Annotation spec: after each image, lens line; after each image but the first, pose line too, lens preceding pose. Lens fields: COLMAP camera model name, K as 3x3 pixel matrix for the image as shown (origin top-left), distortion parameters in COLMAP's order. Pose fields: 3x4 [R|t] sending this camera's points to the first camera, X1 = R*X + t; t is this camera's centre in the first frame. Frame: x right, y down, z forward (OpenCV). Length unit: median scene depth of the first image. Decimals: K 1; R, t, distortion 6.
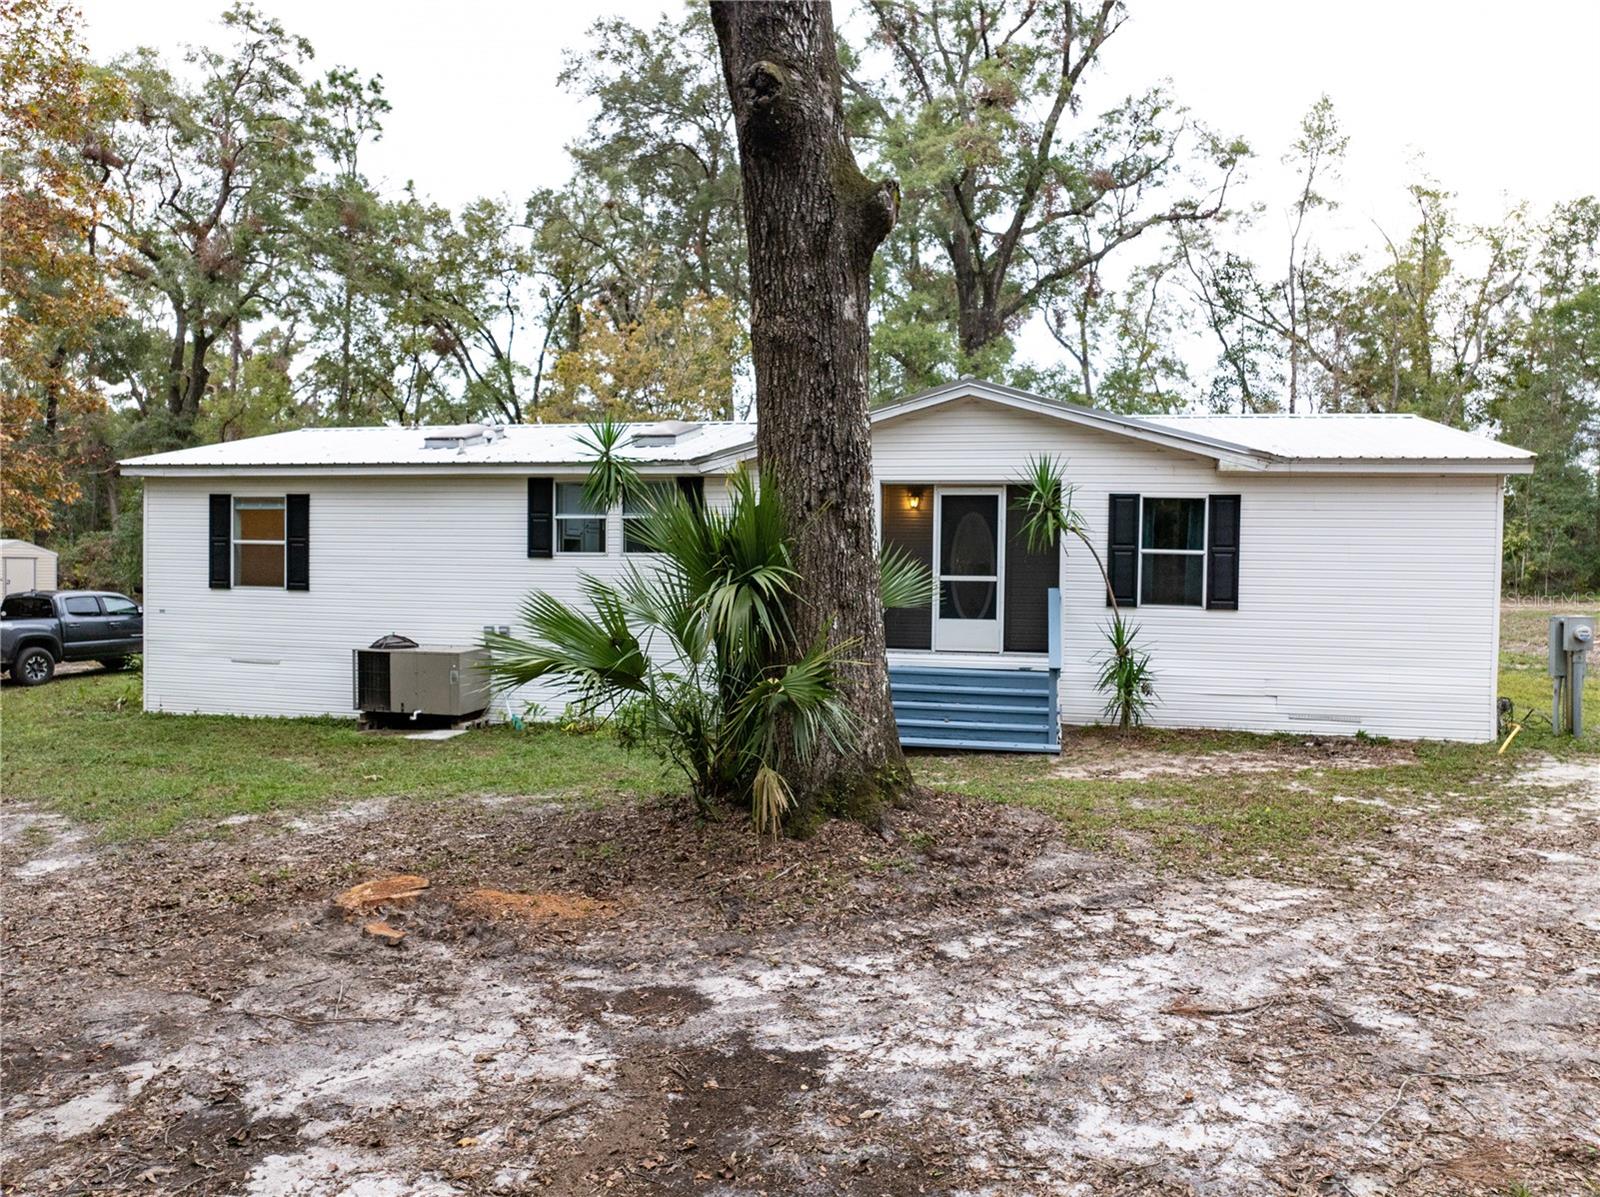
lens RADIAL K [[1136.7, 0, 800.0], [0, 1136.7, 598.5], [0, 0, 1]] dist [-0.041086, 0.007551]
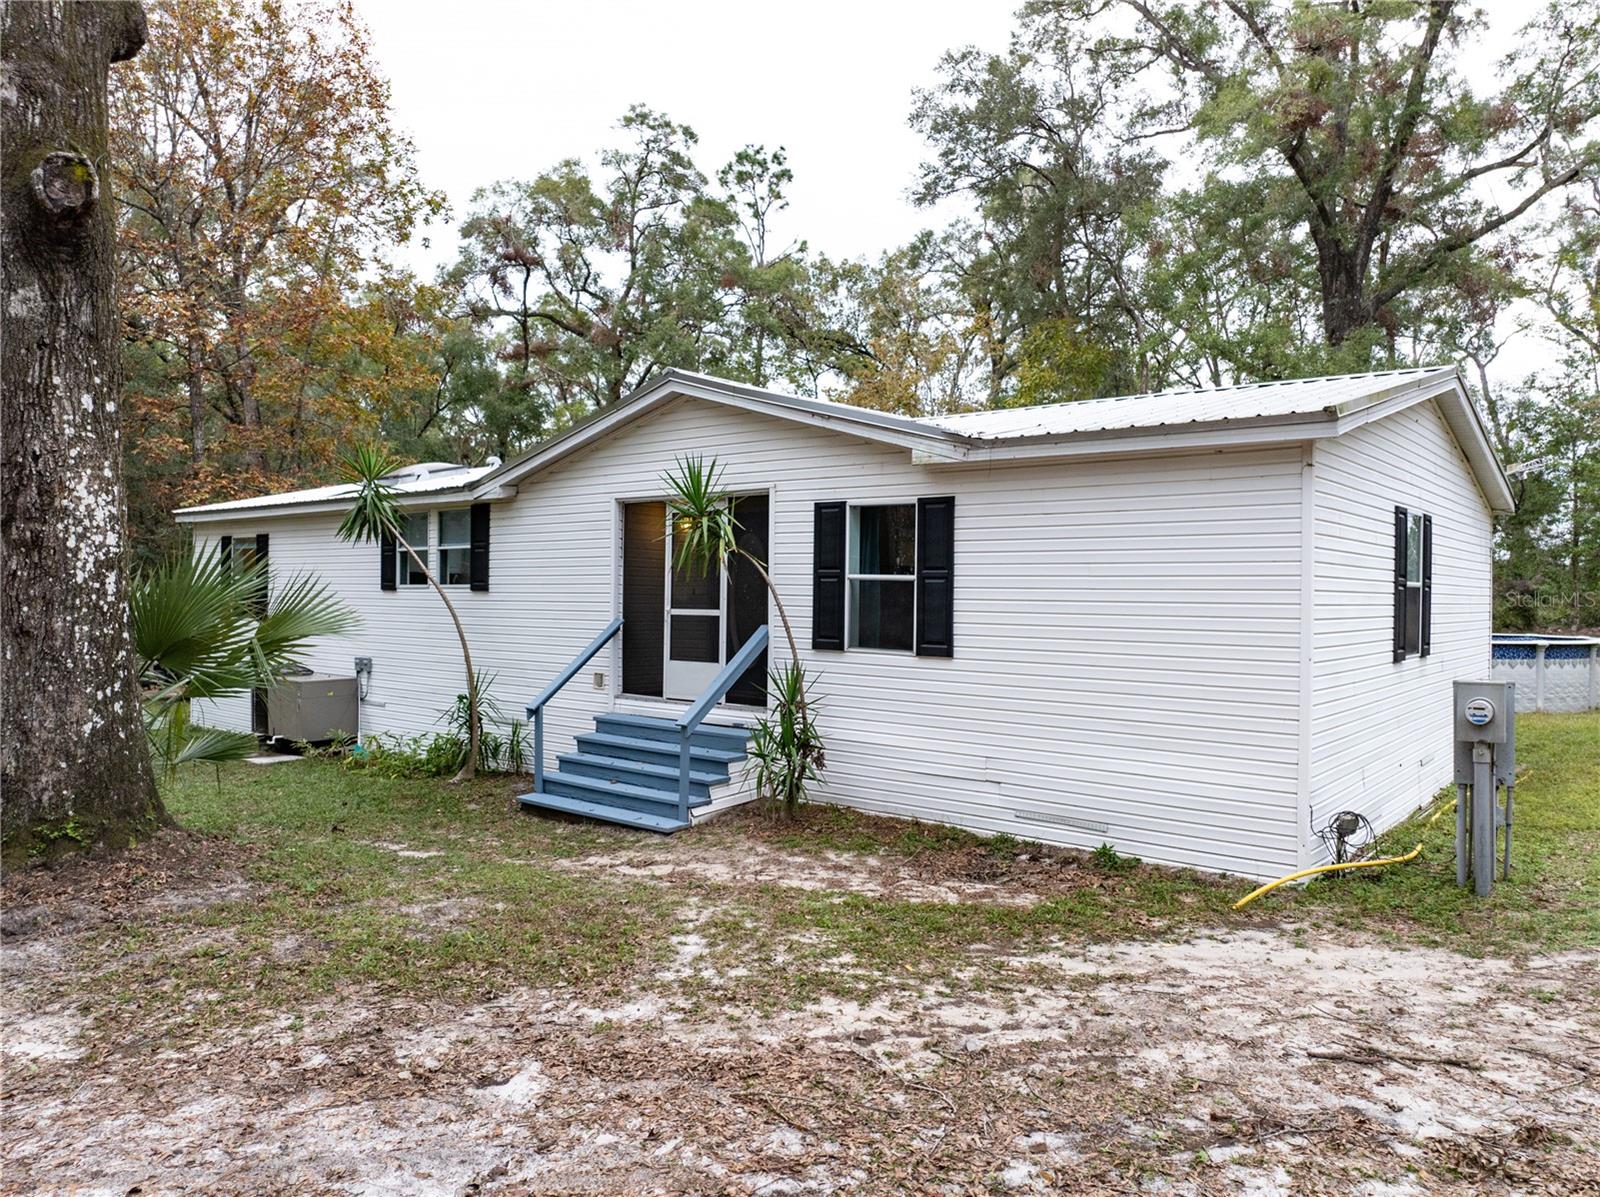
lens RADIAL K [[1136.7, 0, 800.0], [0, 1136.7, 598.5], [0, 0, 1]] dist [-0.041086, 0.007551]
pose [[0.884086, -0.000643, -0.467324, 0.535334], [-0.017426, 0.999258, -0.034340, -0.000650], [0.467000, 0.038503, 0.883419, 0.269110]]
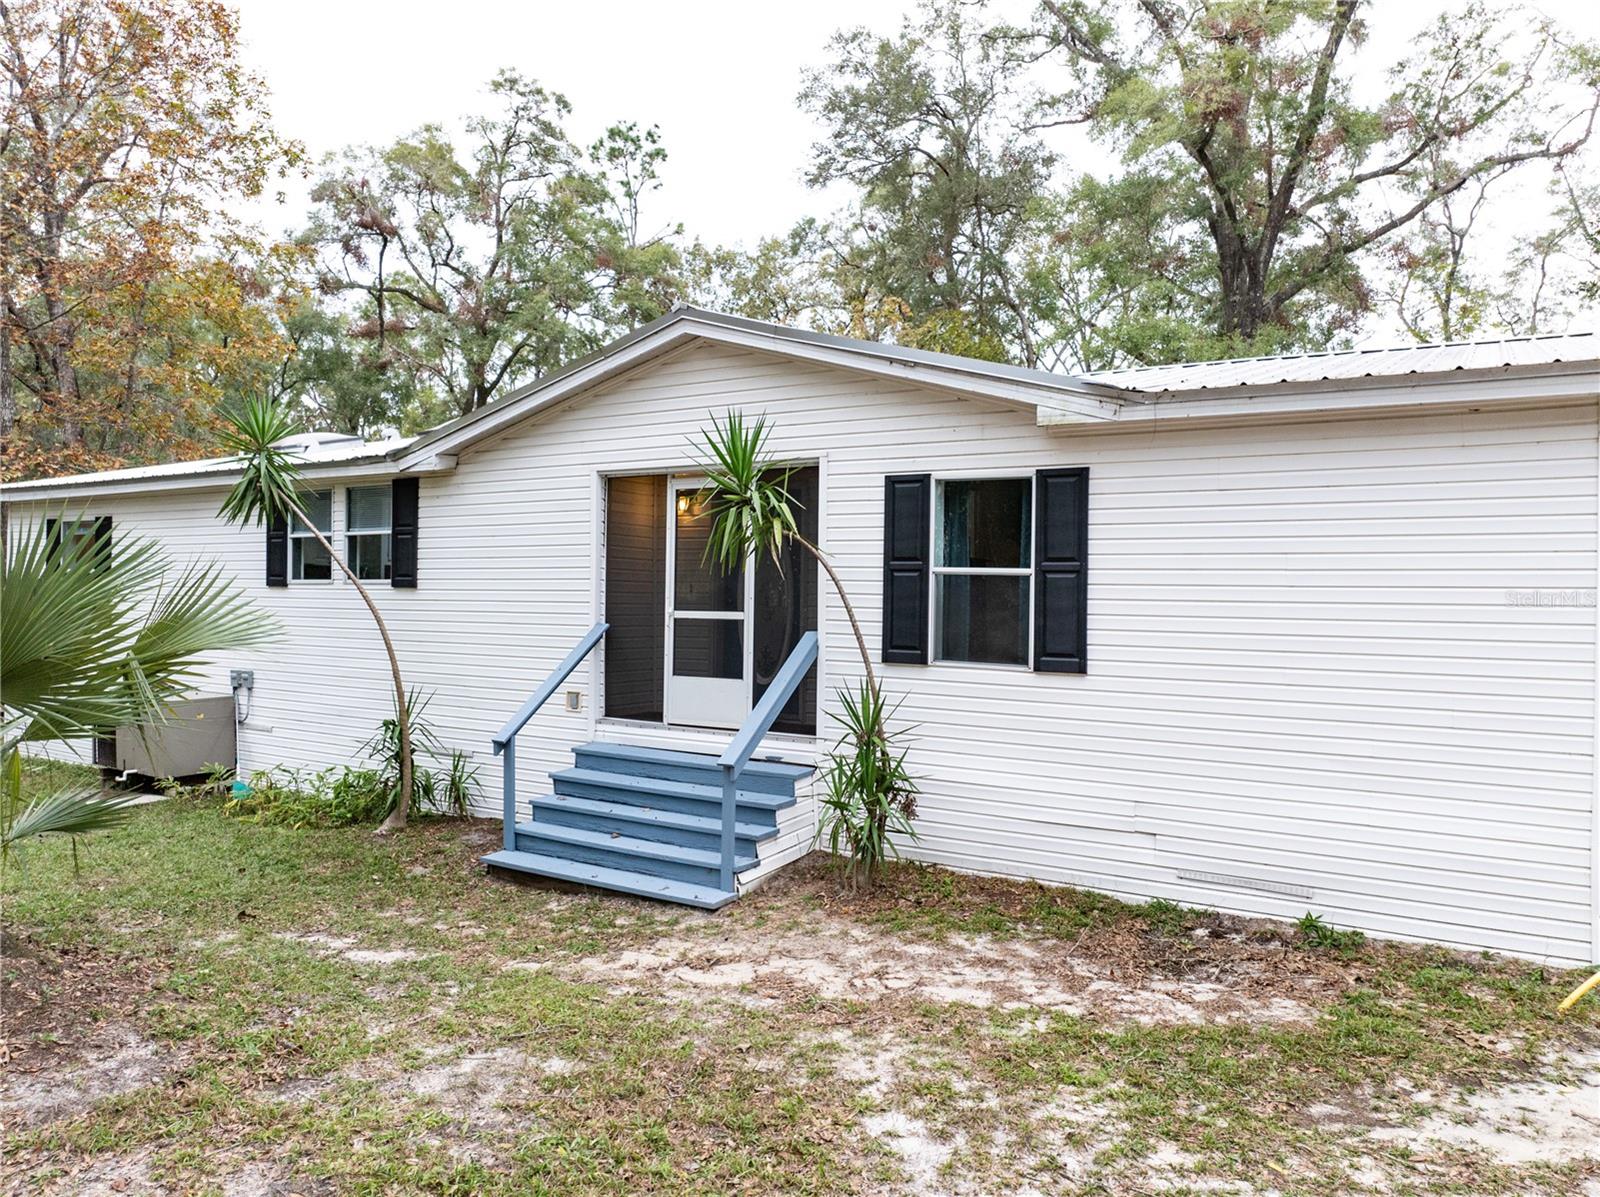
lens RADIAL K [[1133.2, 0, 800.0], [0, 1133.2, 598.5], [0, 0, 1]] dist [-0.046617, 0.009998]
pose [[0.939537, 0.000994, -0.342446, 0.374154], [-0.013446, 0.999332, -0.033990, -0.005179], [0.342184, 0.036540, 0.938922, 0.359067]]
